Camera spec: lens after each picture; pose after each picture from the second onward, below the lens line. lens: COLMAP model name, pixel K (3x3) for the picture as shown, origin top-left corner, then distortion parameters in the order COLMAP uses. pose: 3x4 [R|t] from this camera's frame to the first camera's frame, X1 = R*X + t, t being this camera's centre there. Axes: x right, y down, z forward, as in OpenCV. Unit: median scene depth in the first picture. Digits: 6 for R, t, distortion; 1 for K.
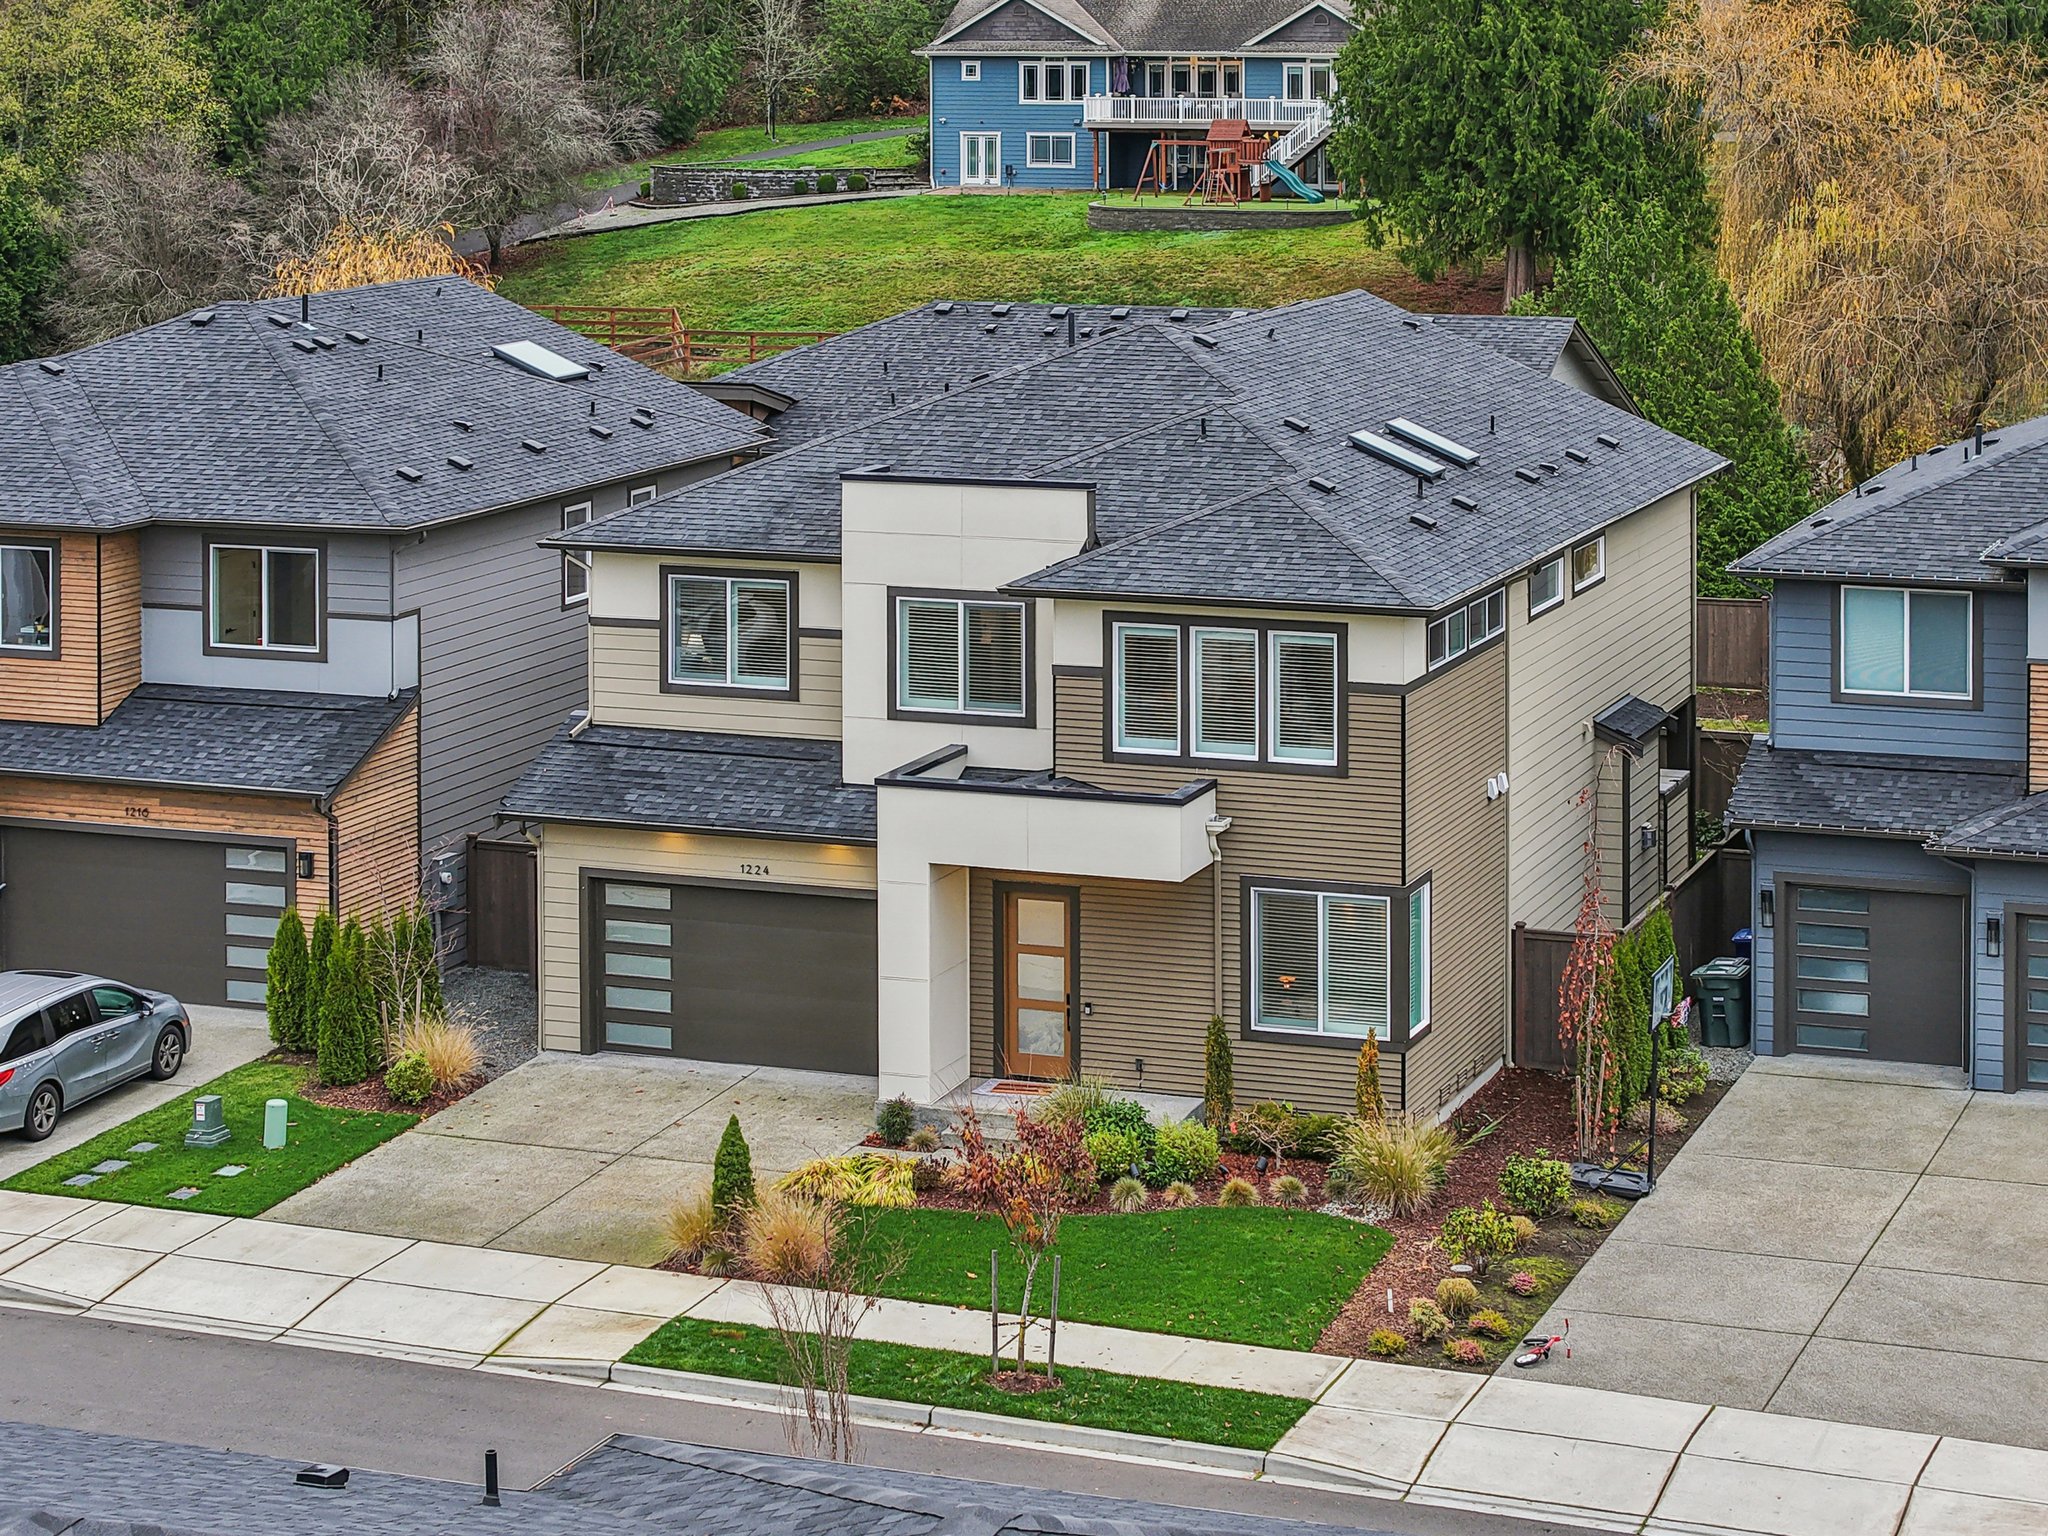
lens RADIAL K [[4279.3, 0, 1024.0], [0, 4279.3, 768.0], [0, 0, 1]] dist [-0.106431, 0.249188]
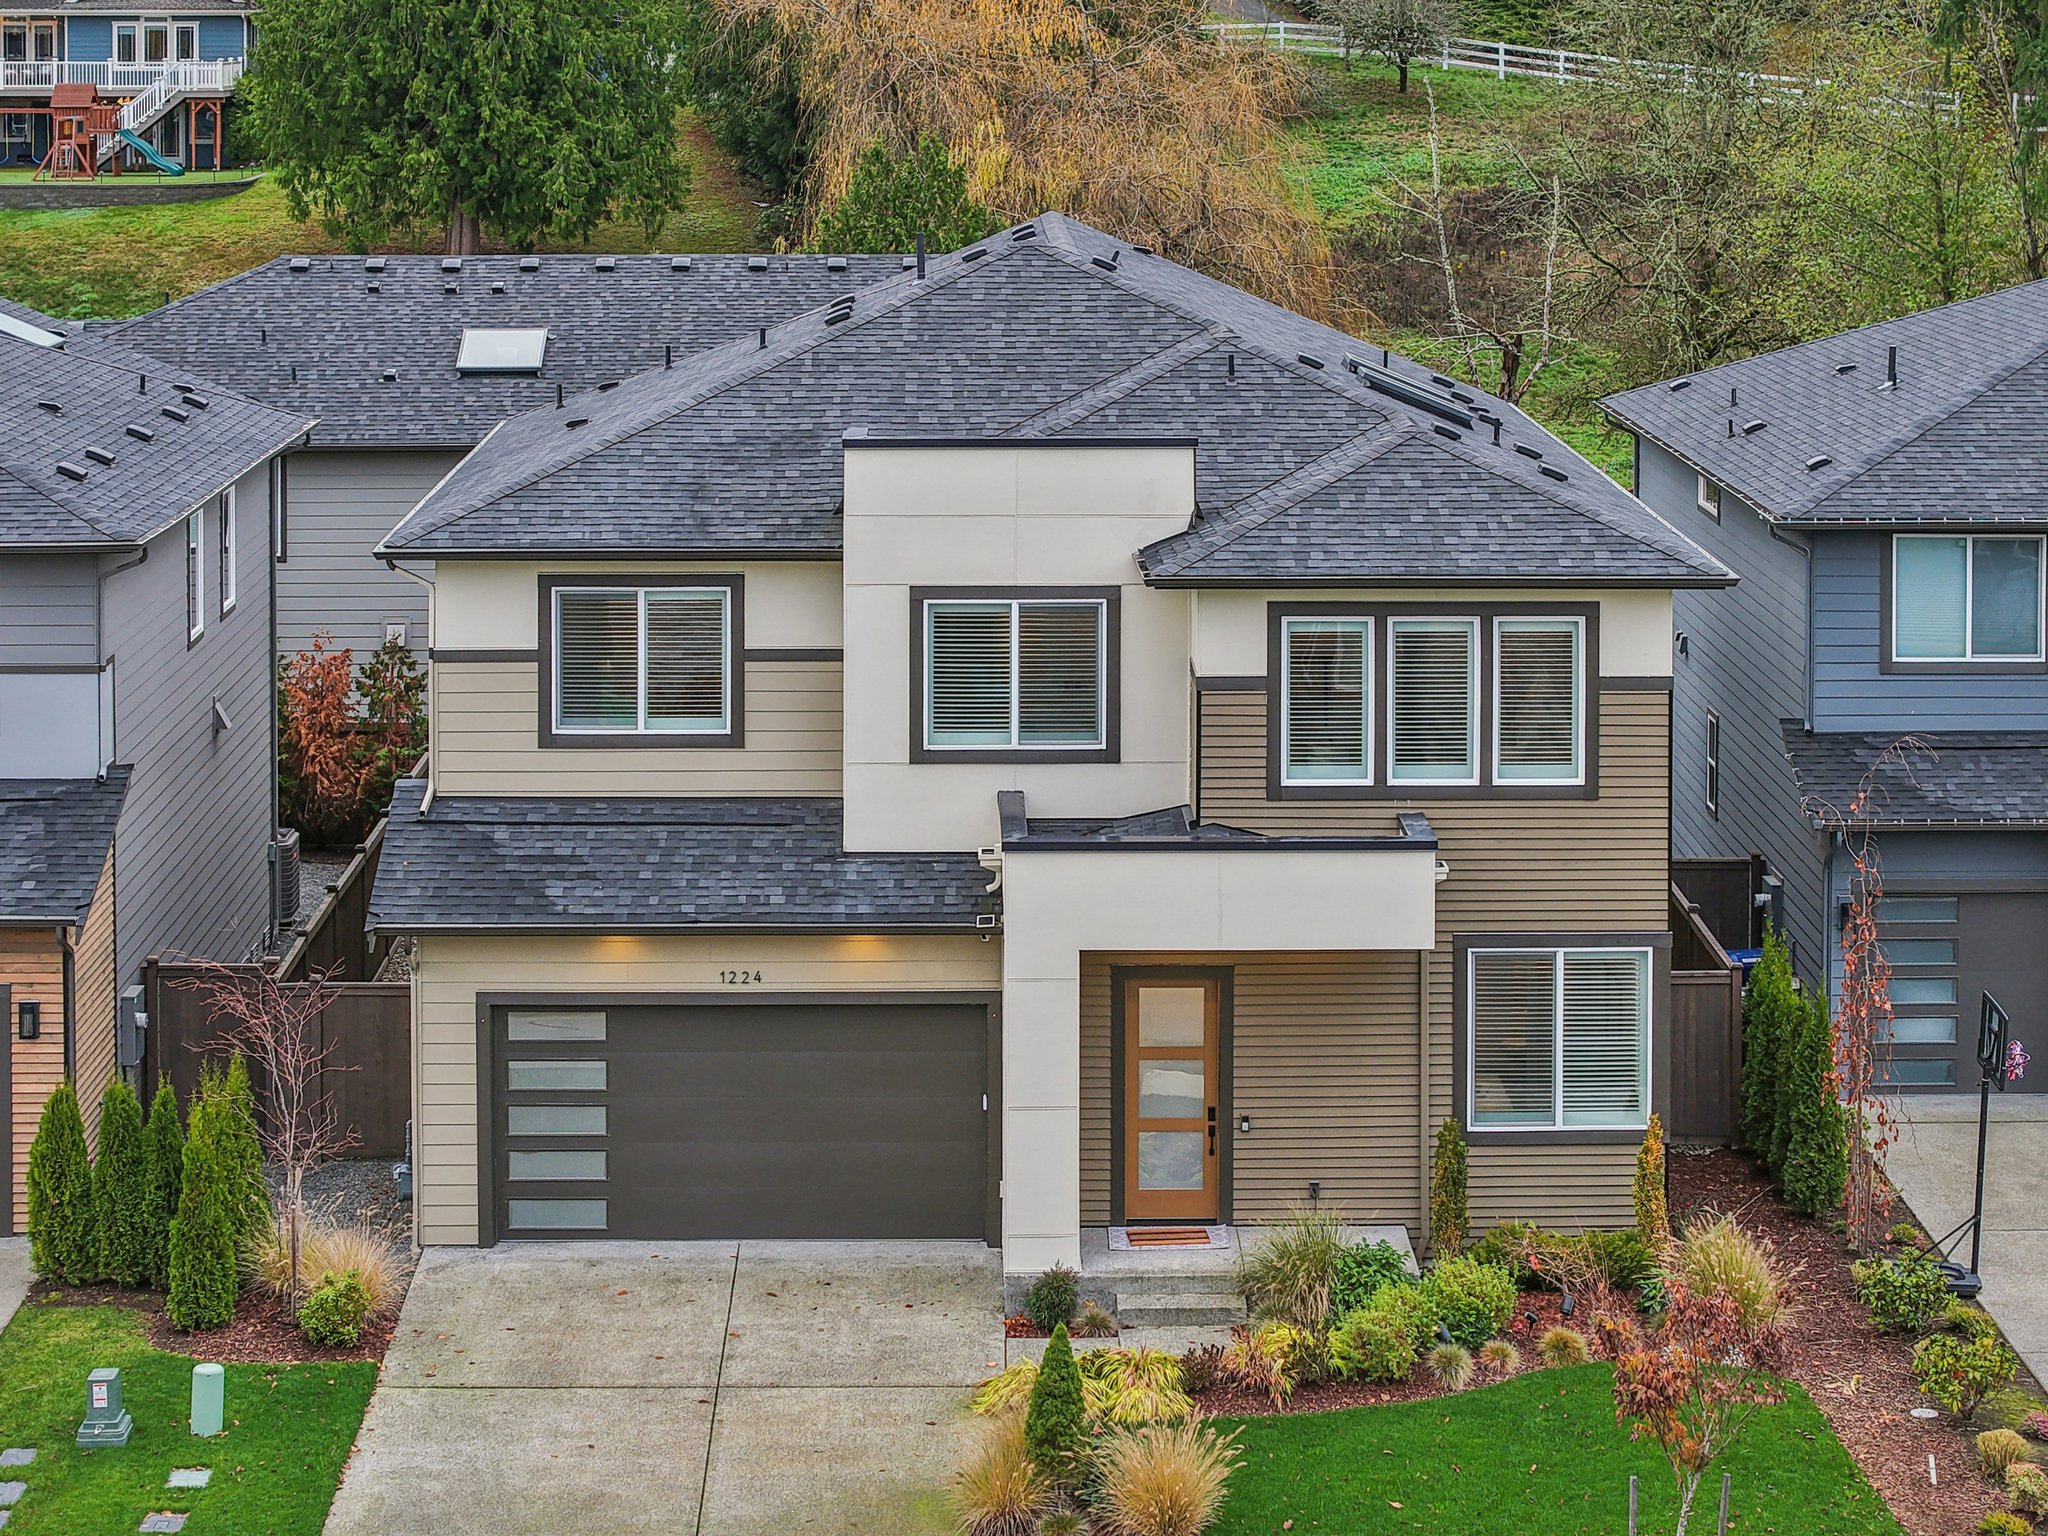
lens RADIAL K [[4279.3, 0, 1024.0], [0, 4279.3, 768.0], [0, 0, 1]] dist [-0.106431, 0.249188]
pose [[0.926722, -0.062828, 0.370458, -0.284859], [0.063582, 0.997925, 0.010190, -0.016602], [-0.370330, 0.014111, 0.928793, 0.287318]]
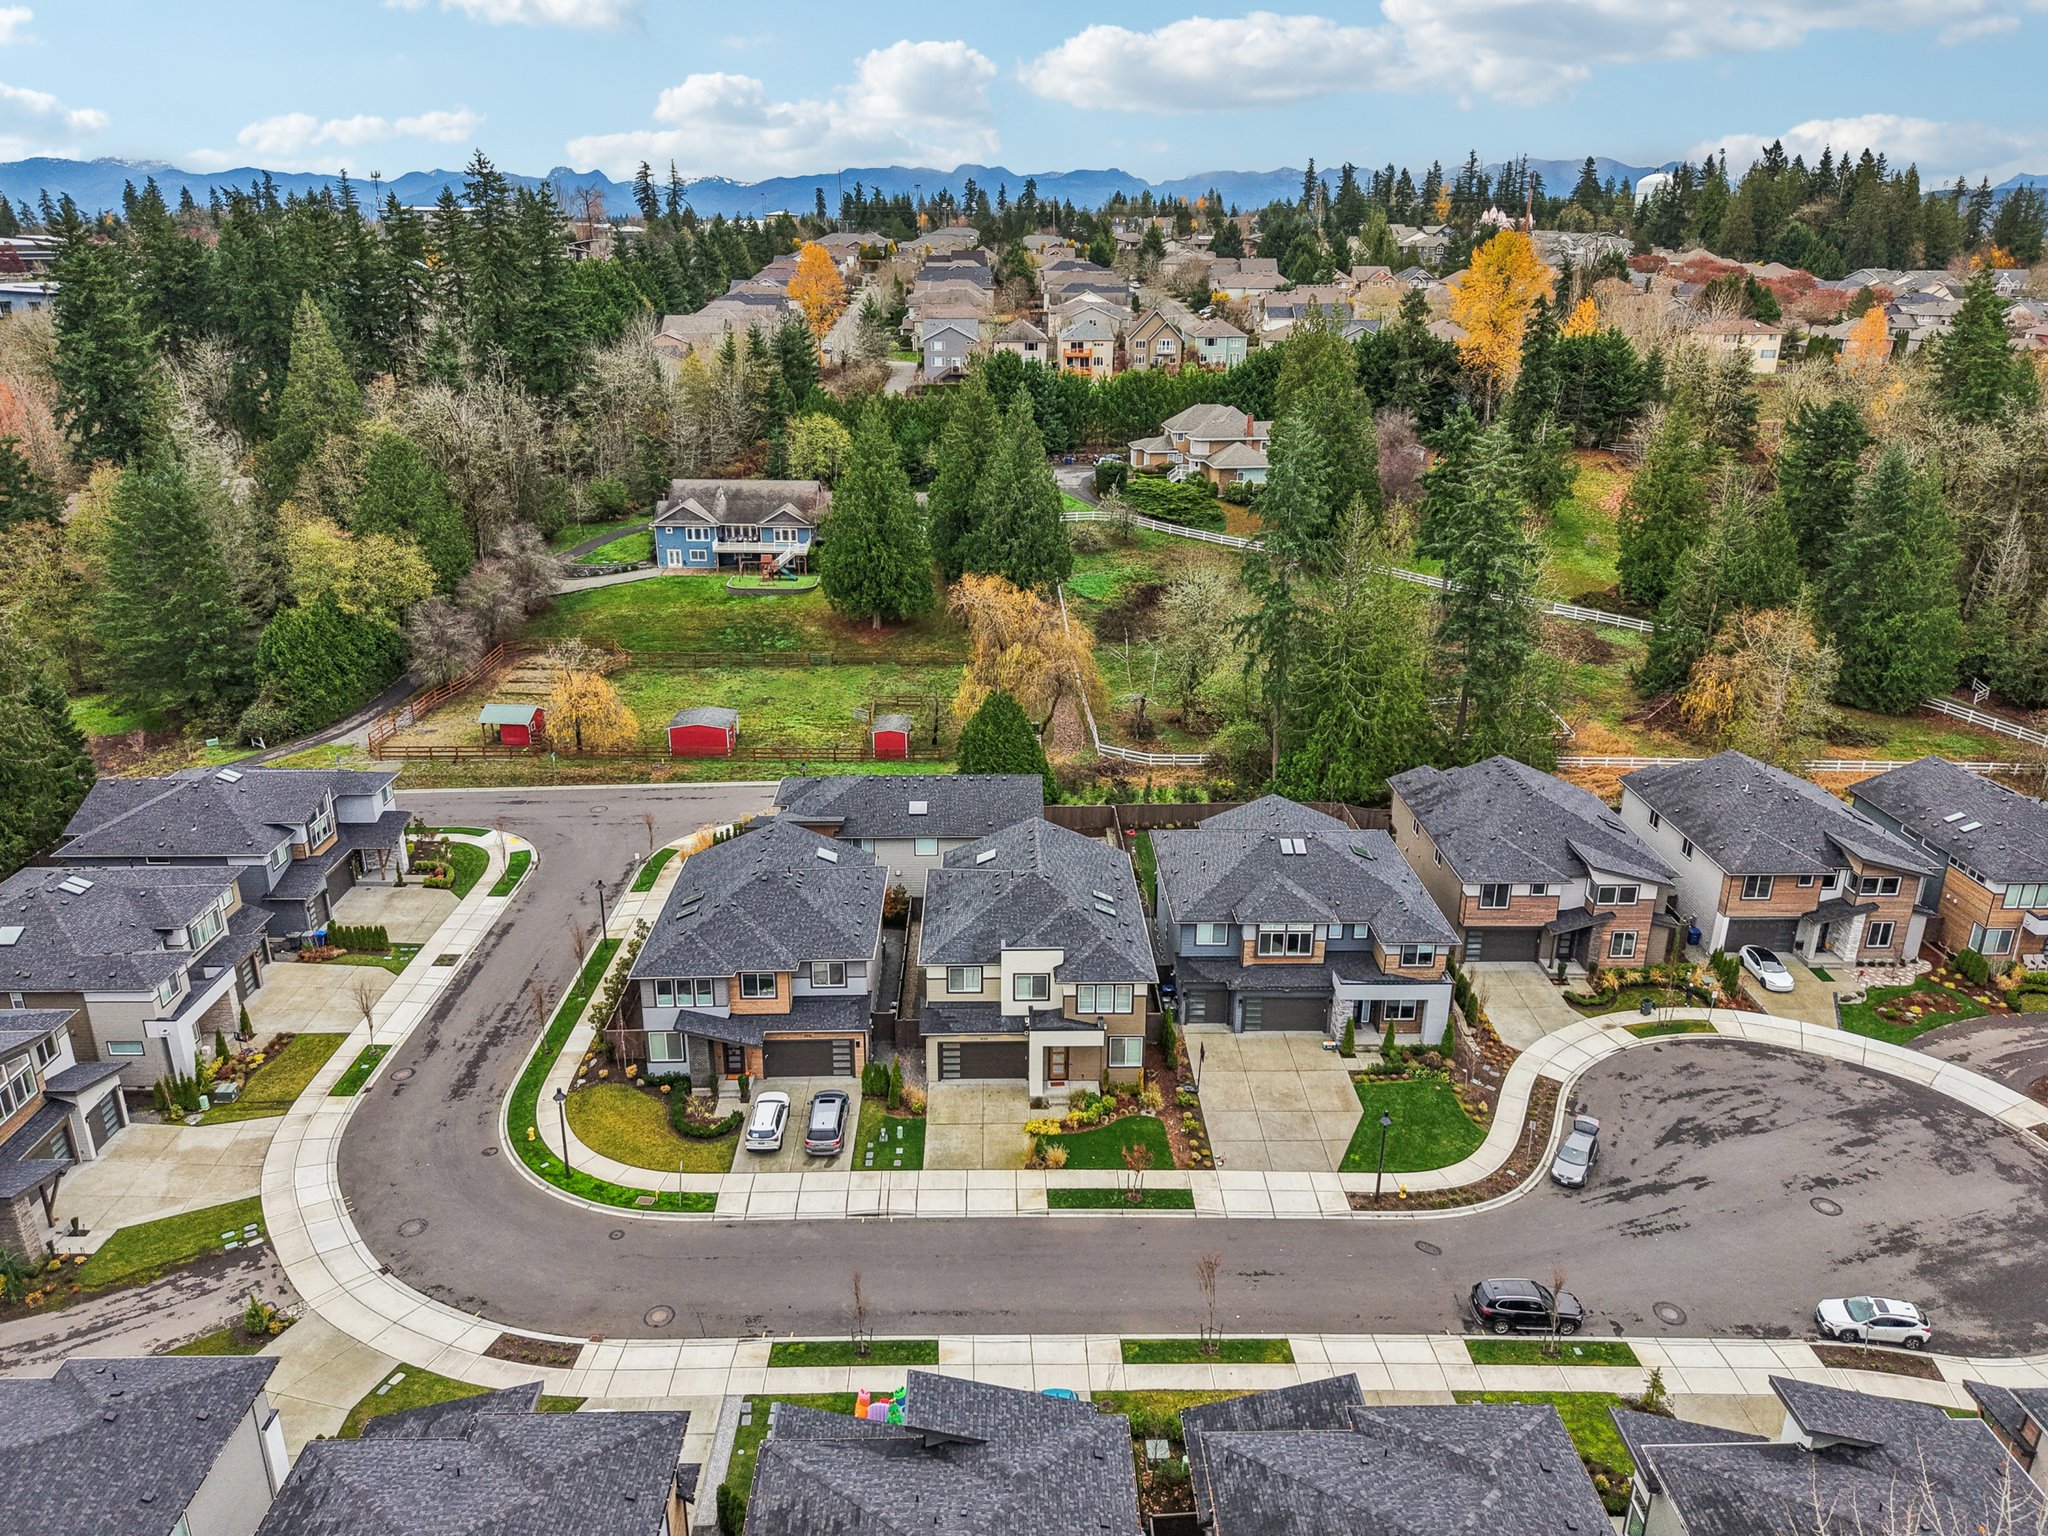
lens RADIAL K [[1425.0, 0, 1024.0], [0, 1425.0, 768.0], [0, 0, 1]] dist [0.035744, -0.048267]
pose [[0.924952, -0.126101, 0.358555, -0.493244], [0.061486, 0.980577, 0.186248, -0.495873], [-0.375077, -0.150225, 0.914740, -0.271894]]
